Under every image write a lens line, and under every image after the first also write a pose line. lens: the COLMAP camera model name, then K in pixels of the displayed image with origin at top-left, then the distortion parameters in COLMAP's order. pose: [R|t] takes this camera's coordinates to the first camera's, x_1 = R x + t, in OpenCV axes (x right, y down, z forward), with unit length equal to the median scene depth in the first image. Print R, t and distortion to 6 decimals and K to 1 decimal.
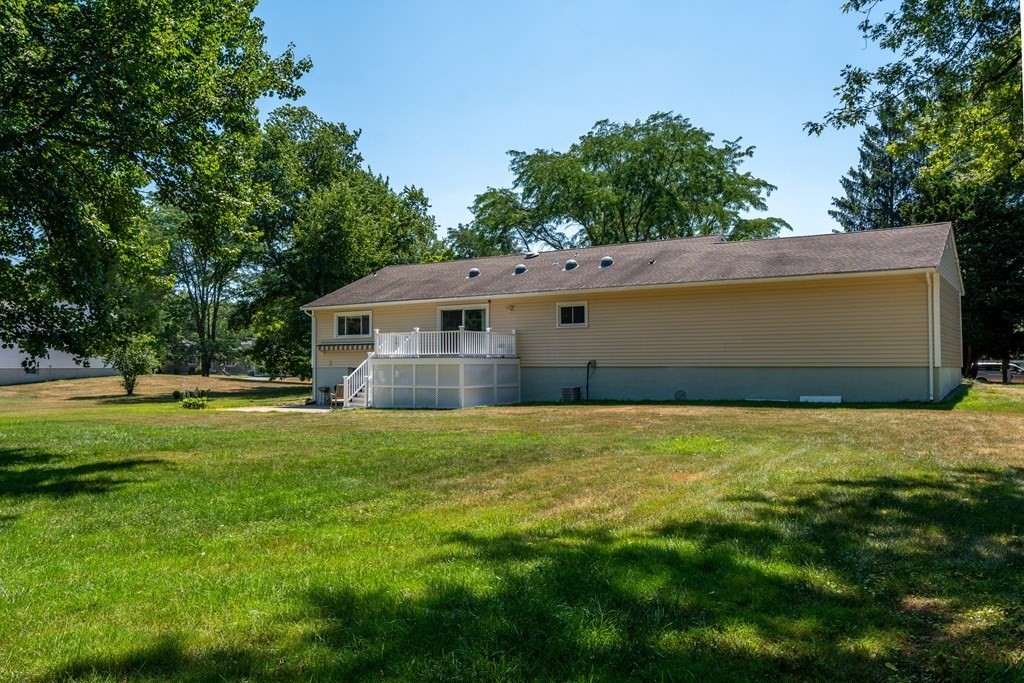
lens RADIAL K [[806.1, 0, 512.0], [0, 806.1, 341.5], [0, 0, 1]] dist [0.001521, 0.000610]
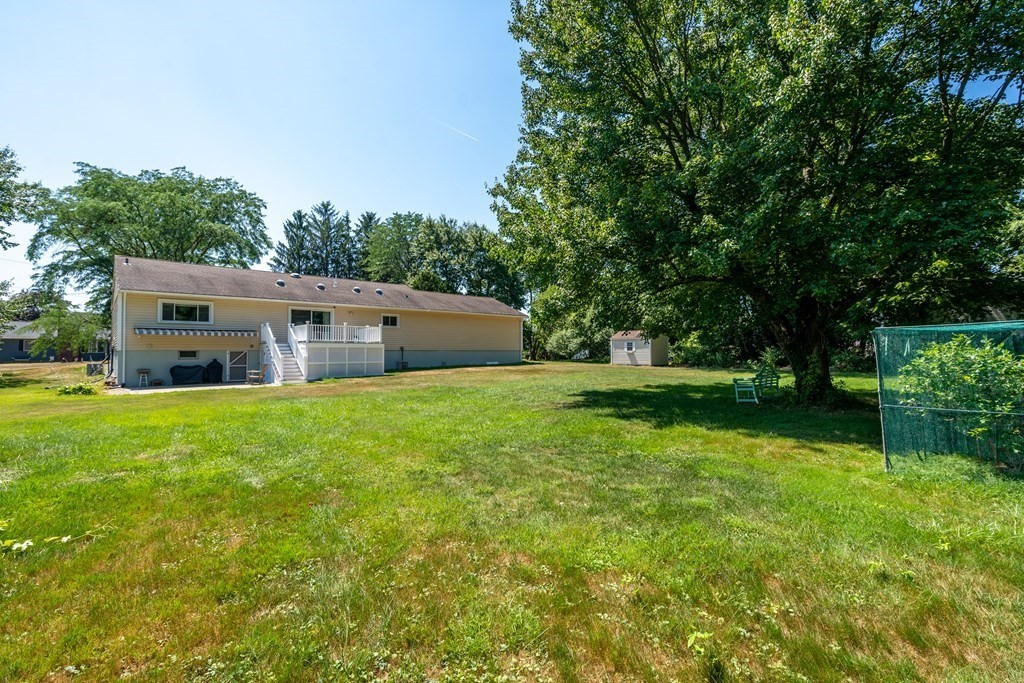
lens RADIAL K [[471.1, 0, 512.0], [0, 471.1, 341.5], [0, 0, 1]] dist [-0.000738, 0.000008]
pose [[0.253227, 0.026077, 0.967055, -0.698164], [-0.024073, 0.999497, -0.020648, 0.022308], [-0.967107, -0.018051, 0.253728, 0.386644]]
